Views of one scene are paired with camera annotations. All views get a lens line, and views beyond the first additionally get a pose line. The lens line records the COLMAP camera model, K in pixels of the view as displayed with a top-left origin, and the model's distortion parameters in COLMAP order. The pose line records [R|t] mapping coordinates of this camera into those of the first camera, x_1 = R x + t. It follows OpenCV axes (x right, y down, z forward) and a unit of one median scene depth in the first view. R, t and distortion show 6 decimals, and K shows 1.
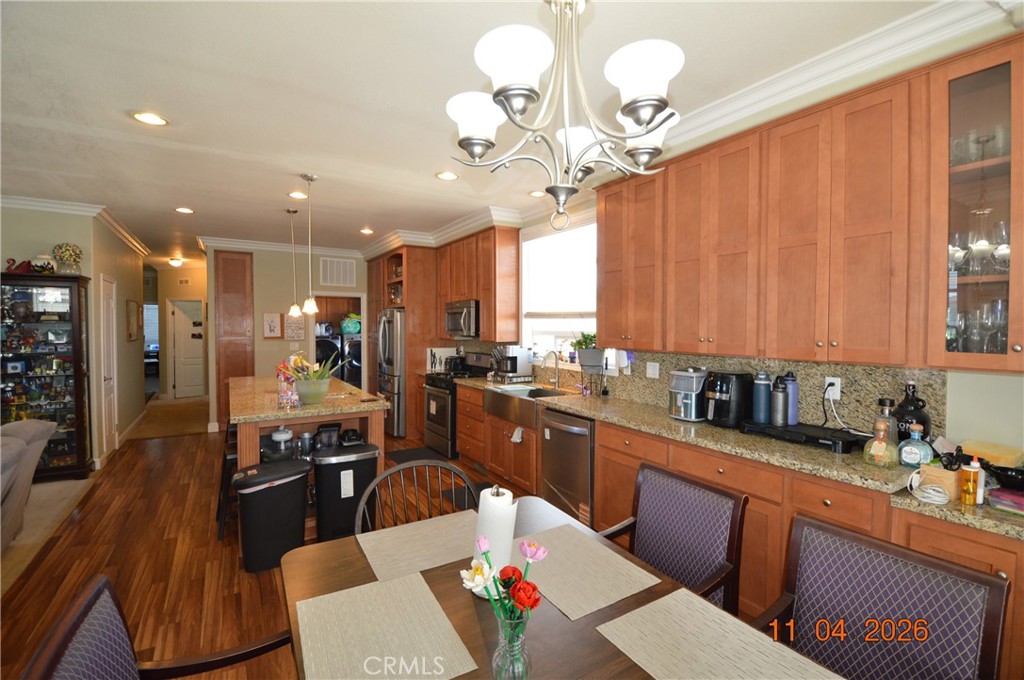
lens RADIAL K [[464.3, 0, 519.5], [0, 464.3, 337.8], [0, 0, 1]] dist [0.001177, -0.013373]
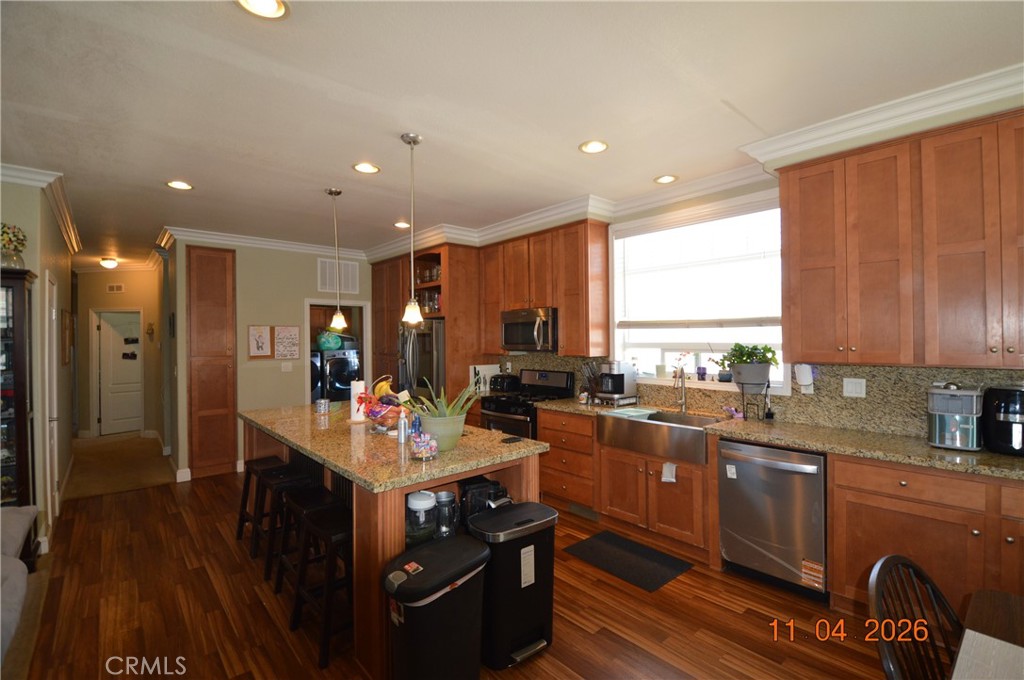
lens RADIAL K [[464.3, 0, 518.9], [0, 464.3, 336.0], [0, 0, 1]] dist [0.001177, -0.013373]
pose [[0.986389, -0.011195, 0.164046, -0.310648], [0.016453, 0.999392, -0.030732, -0.005154], [-0.163603, 0.033012, 0.985974, 0.193156]]
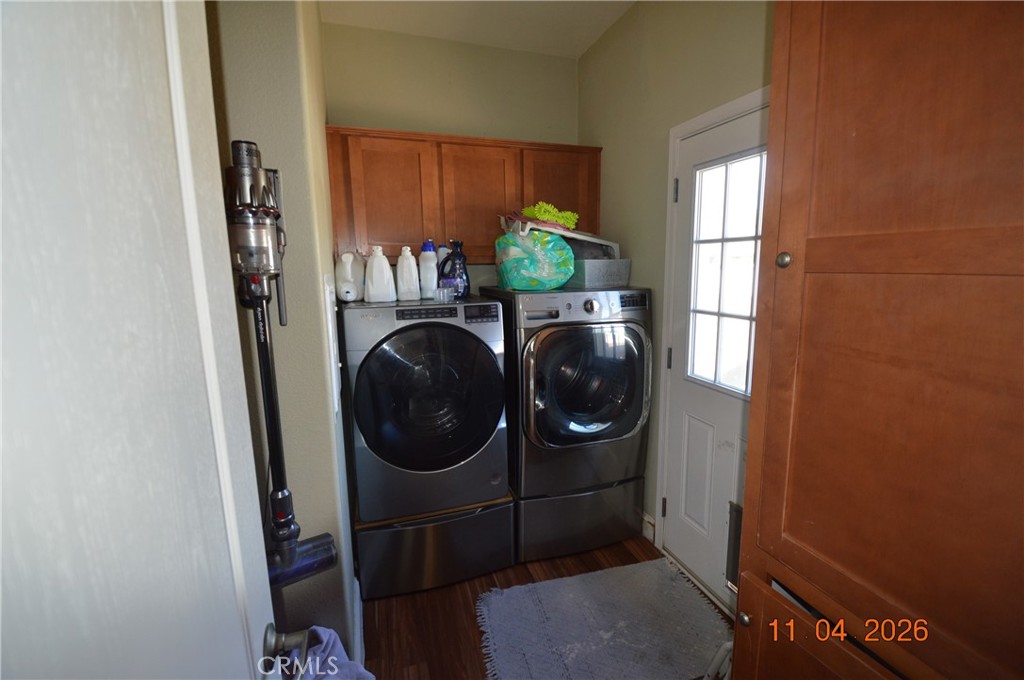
lens RADIAL K [[464.3, 0, 511.6], [0, 464.3, 340.9], [0, 0, 1]] dist [0.001177, -0.013373]
pose [[0.975583, 0.021362, -0.218588, -0.621271], [0.008454, 0.990869, 0.134565, -0.029616], [0.219467, -0.133127, 0.966494, 1.462384]]
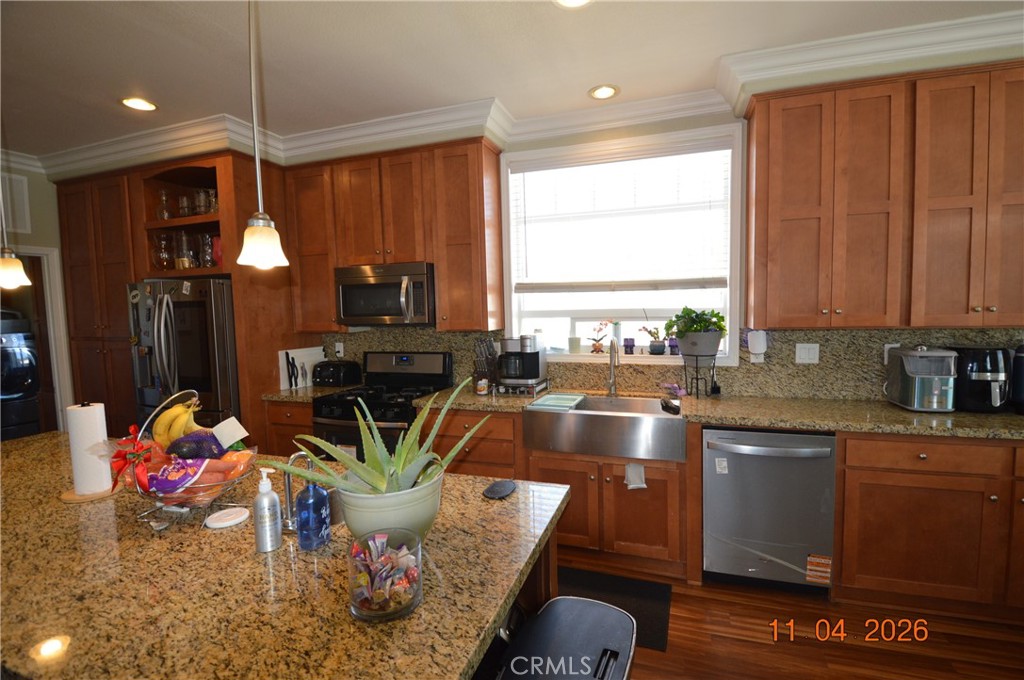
lens RADIAL K [[464.3, 0, 529.5], [0, 464.3, 338.8], [0, 0, 1]] dist [0.001177, -0.013373]
pose [[0.772238, -0.066567, 0.631837, -0.393869], [0.042011, 0.997670, 0.053763, -0.011256], [-0.633943, -0.014974, 0.773234, 0.487046]]
